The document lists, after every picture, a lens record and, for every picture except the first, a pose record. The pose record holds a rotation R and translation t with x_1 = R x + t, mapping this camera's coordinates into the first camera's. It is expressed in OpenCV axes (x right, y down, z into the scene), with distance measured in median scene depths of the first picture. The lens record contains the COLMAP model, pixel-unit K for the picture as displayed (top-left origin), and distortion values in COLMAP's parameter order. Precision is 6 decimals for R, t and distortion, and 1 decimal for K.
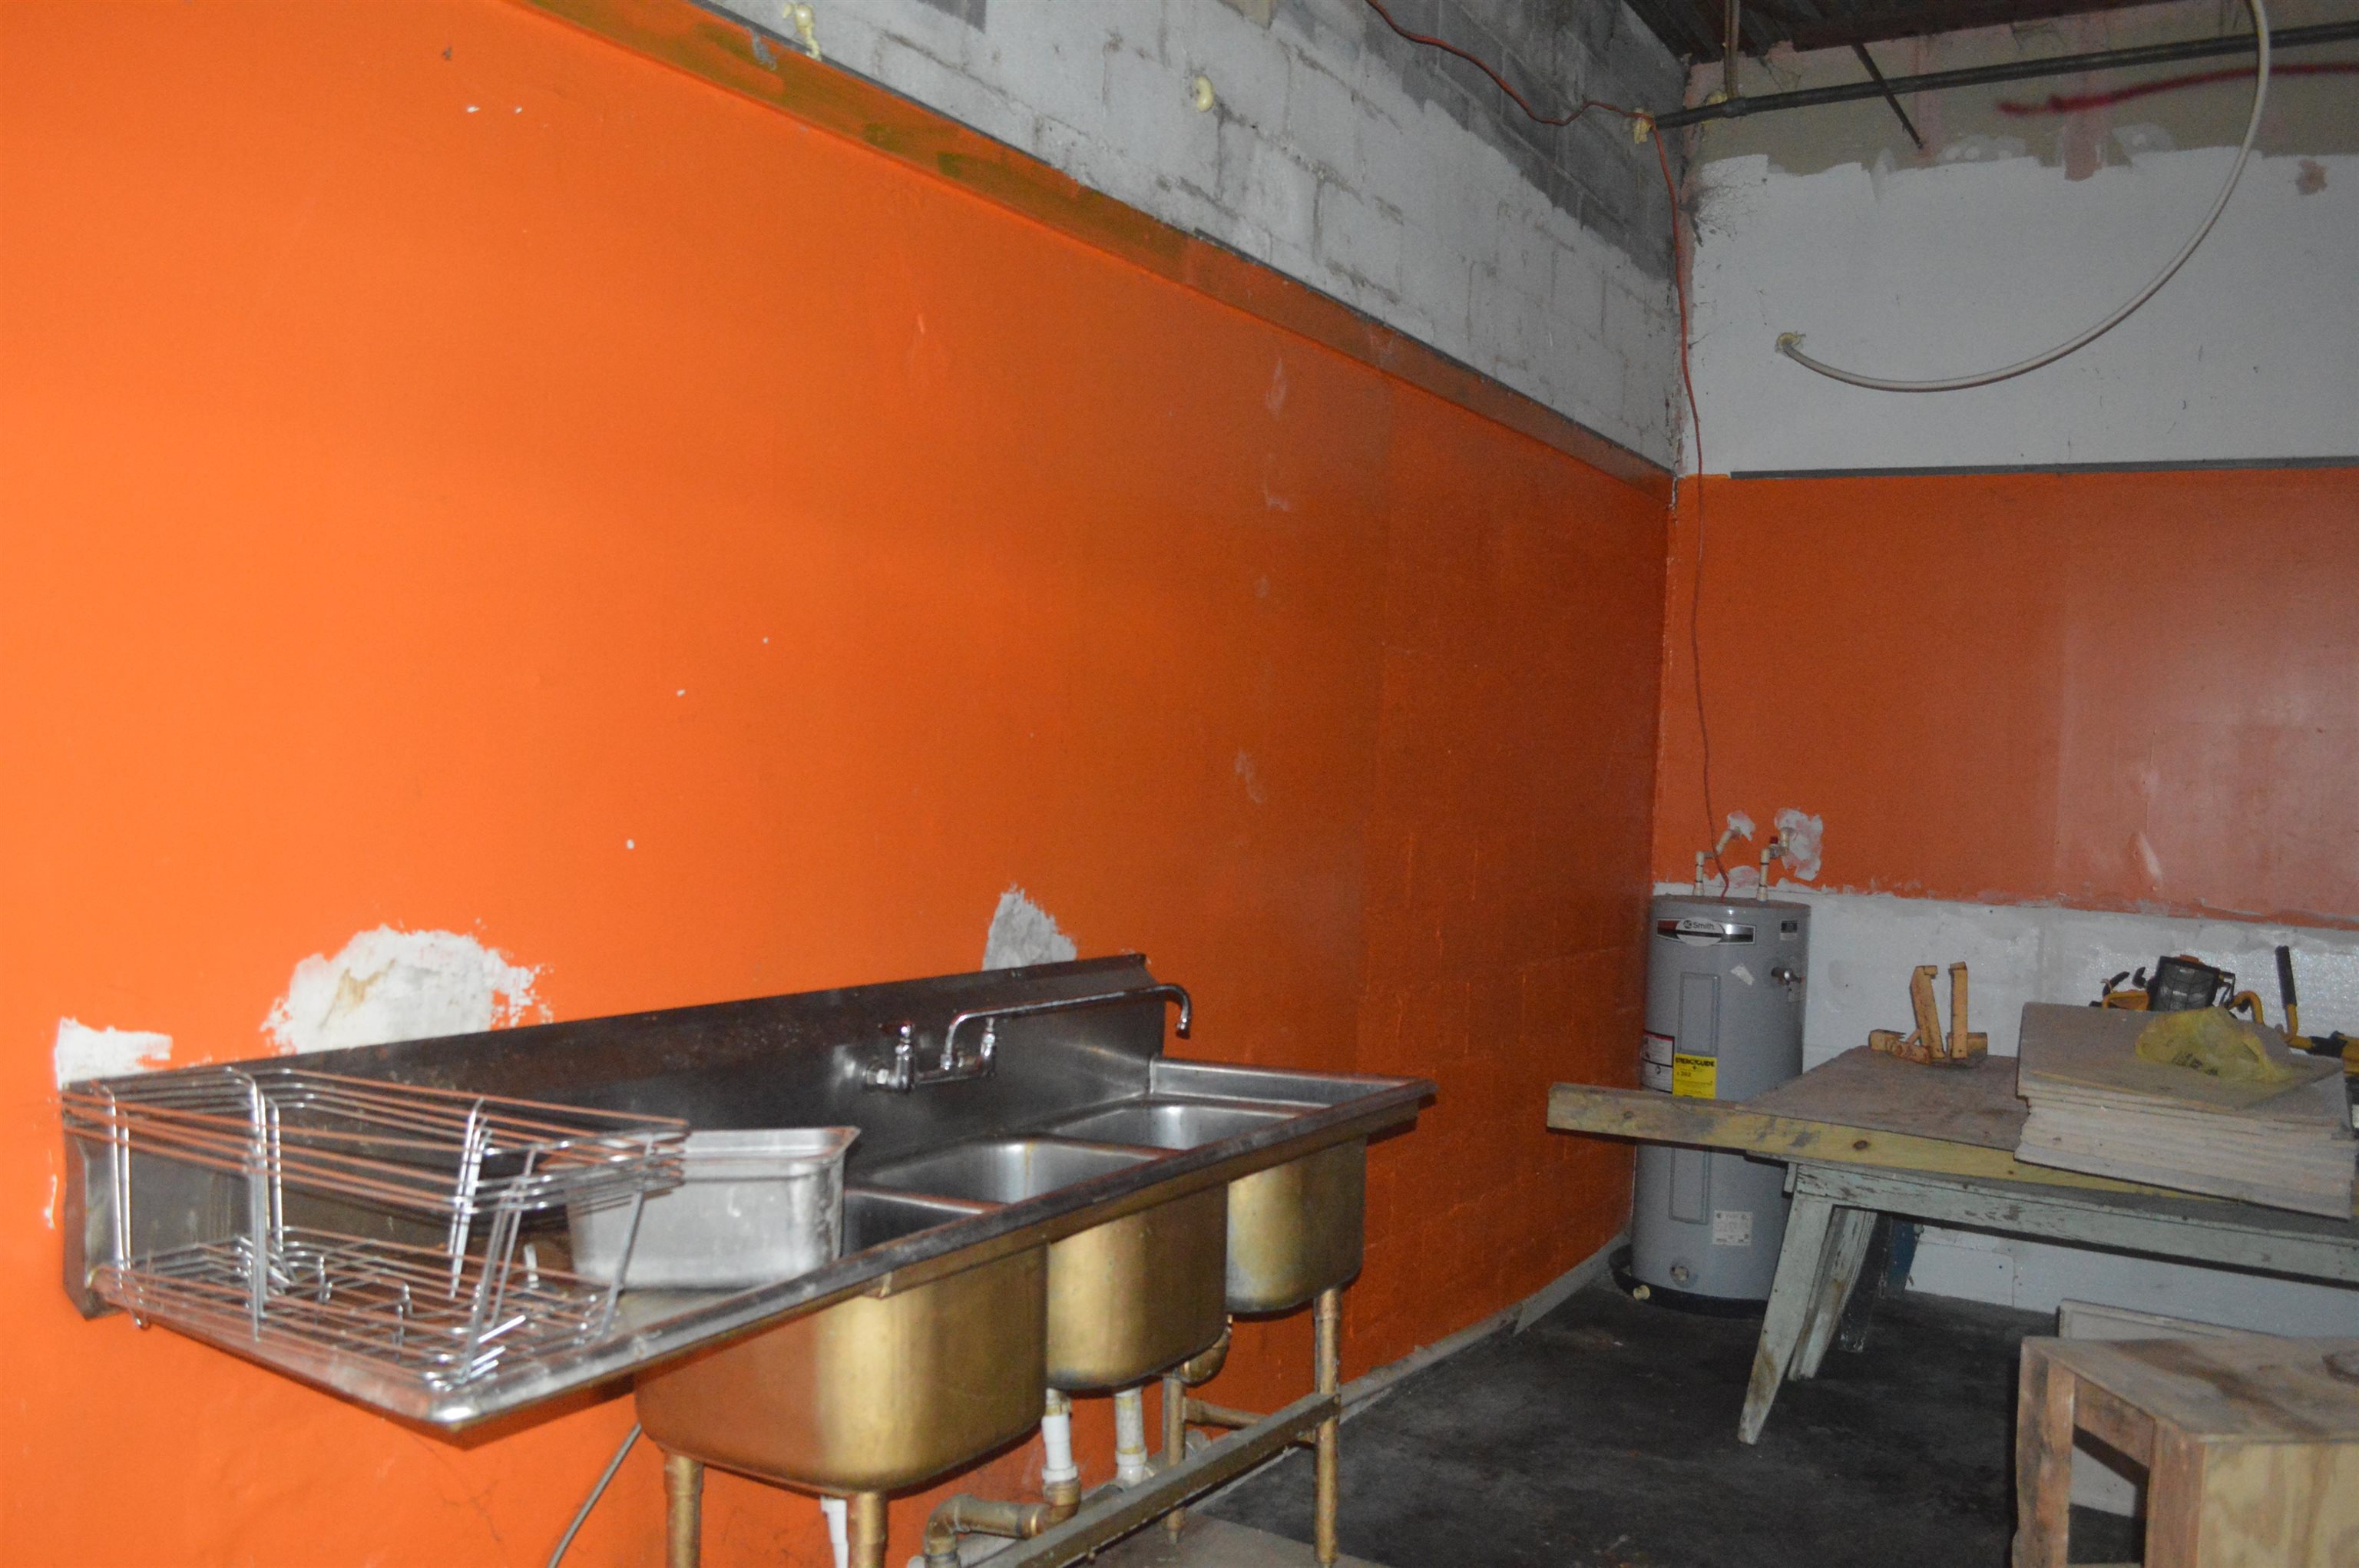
lens RADIAL K [[1910.3, 0, 1179.5], [0, 1910.3, 784.0], [0, 0, 1]] dist [-0.085108, 0.011650]
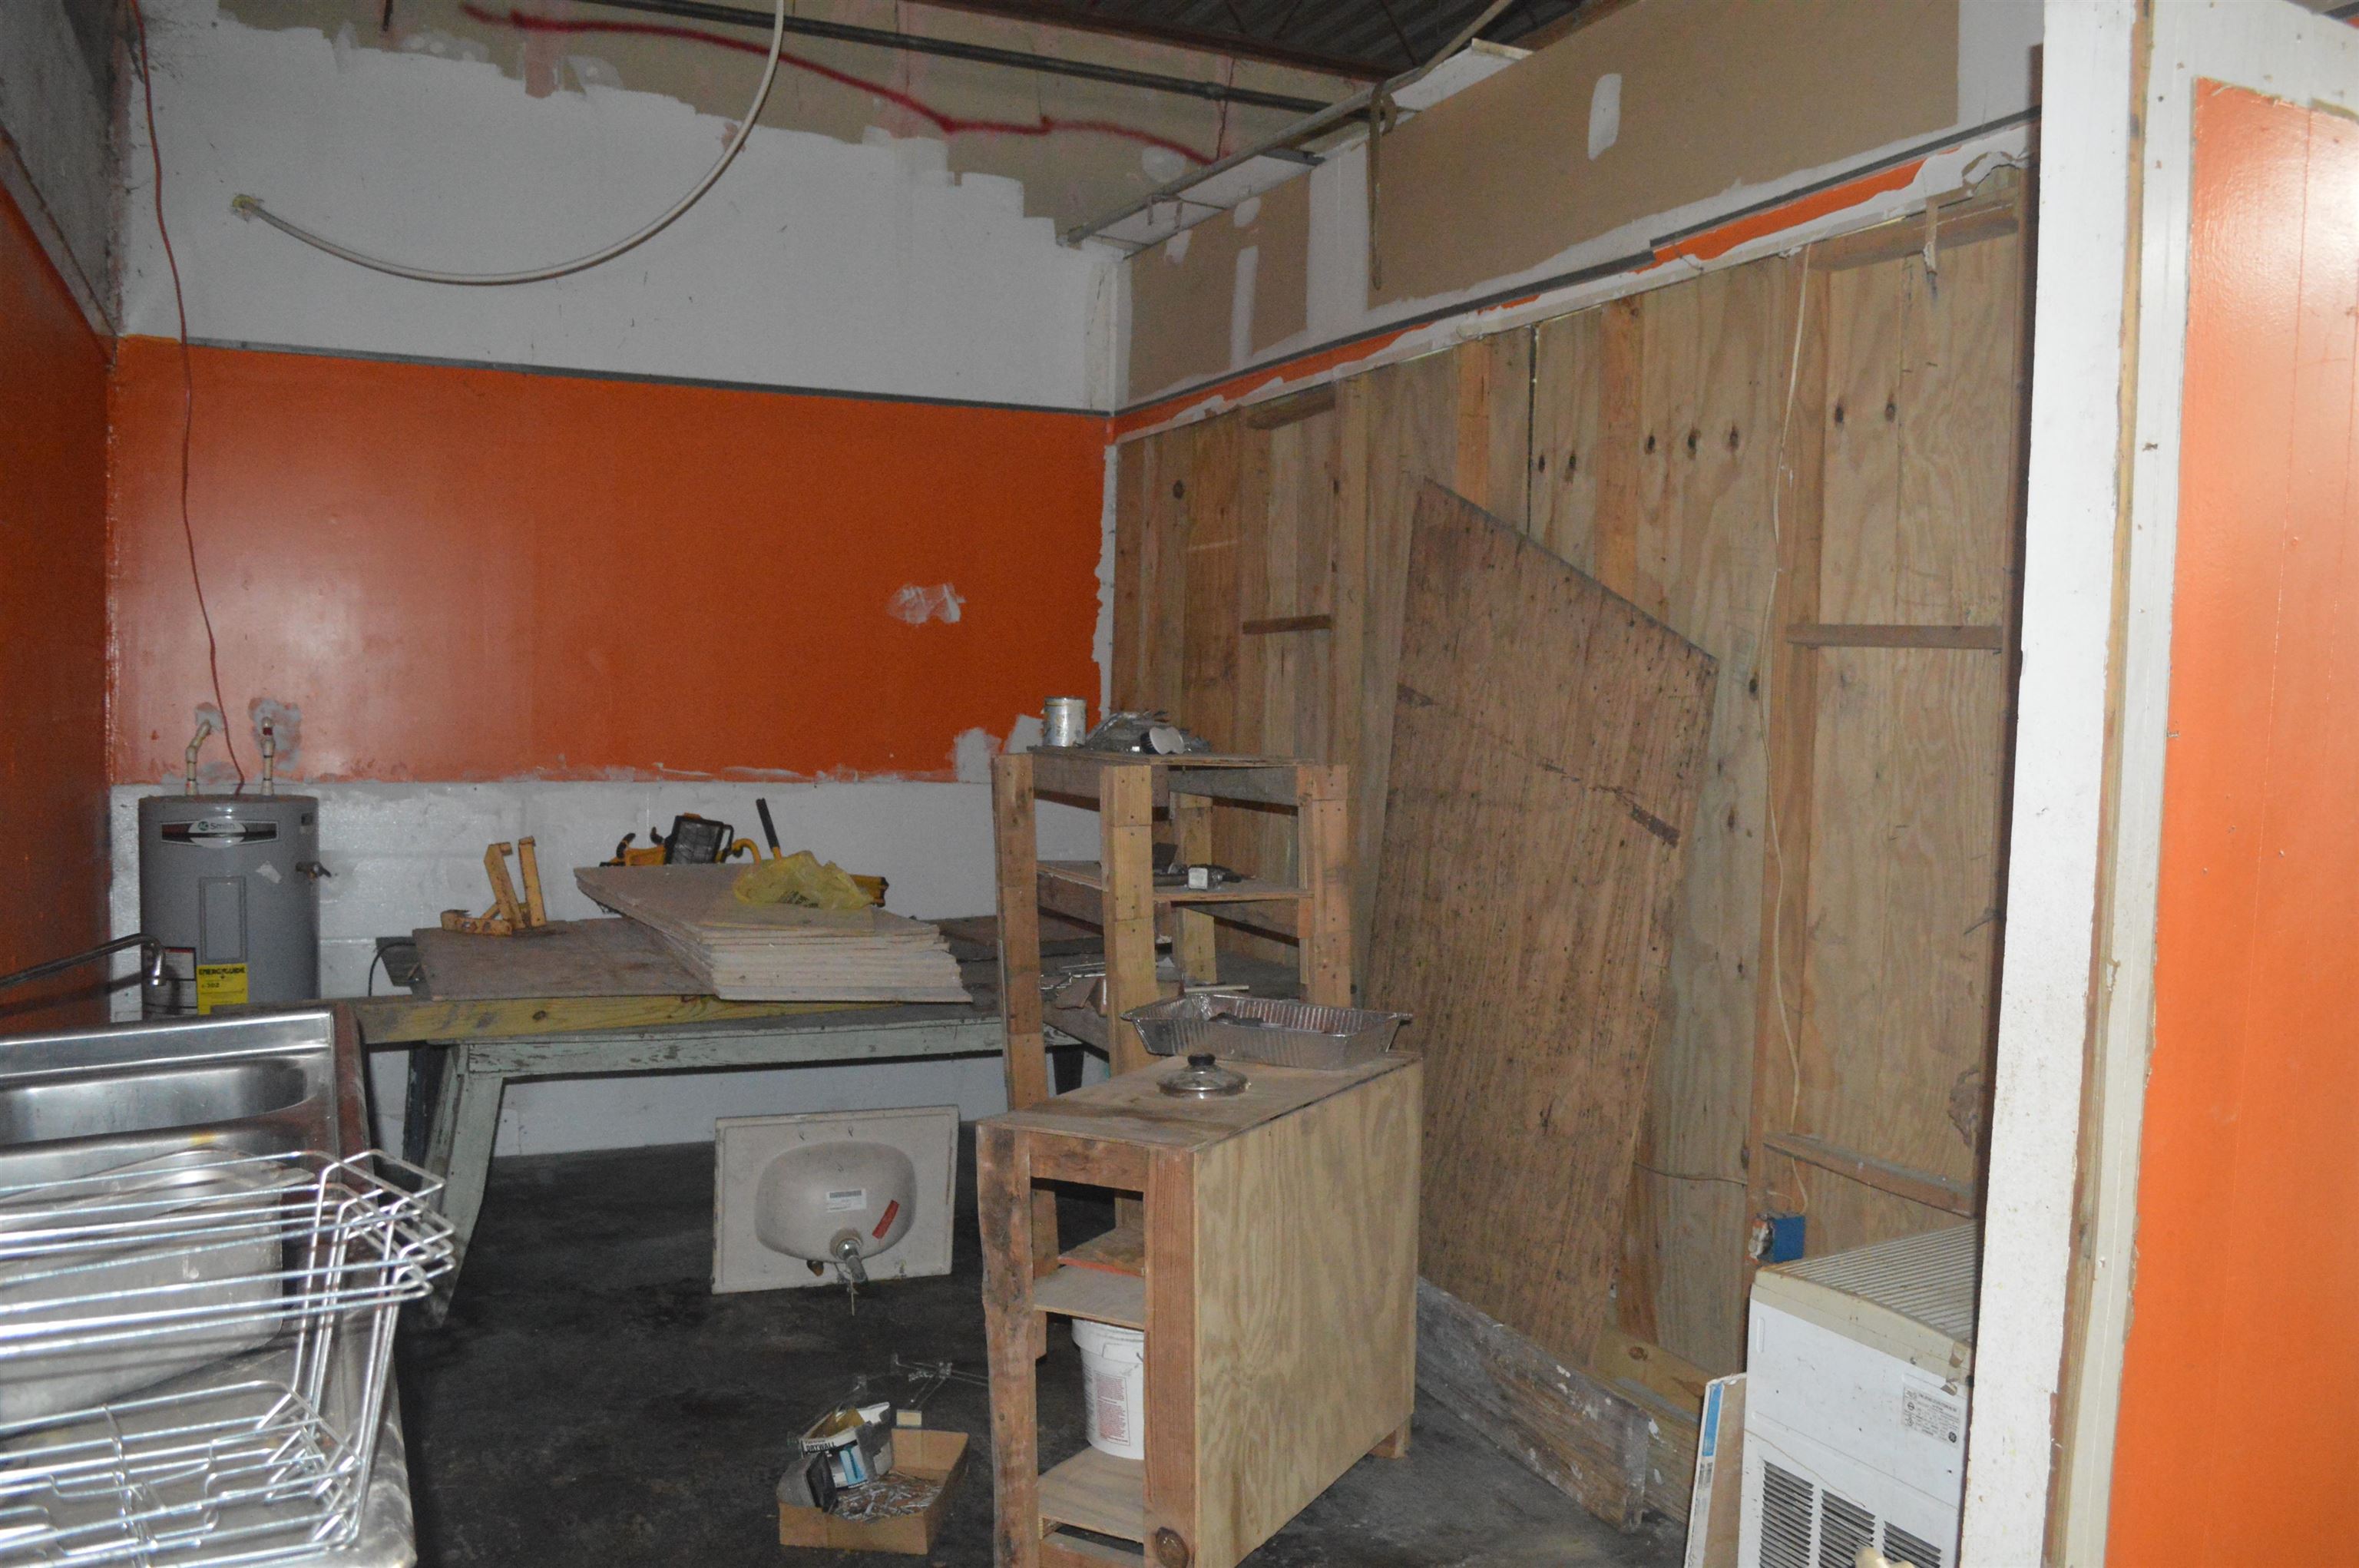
lens RADIAL K [[1910.3, 0, 1179.5], [0, 1910.3, 784.0], [0, 0, 1]] dist [-0.085108, 0.011650]
pose [[0.533704, -0.071448, 0.842648, -0.268930], [0.015420, 0.997081, 0.074776, -0.008312], [-0.845531, -0.026915, 0.533248, 0.116445]]
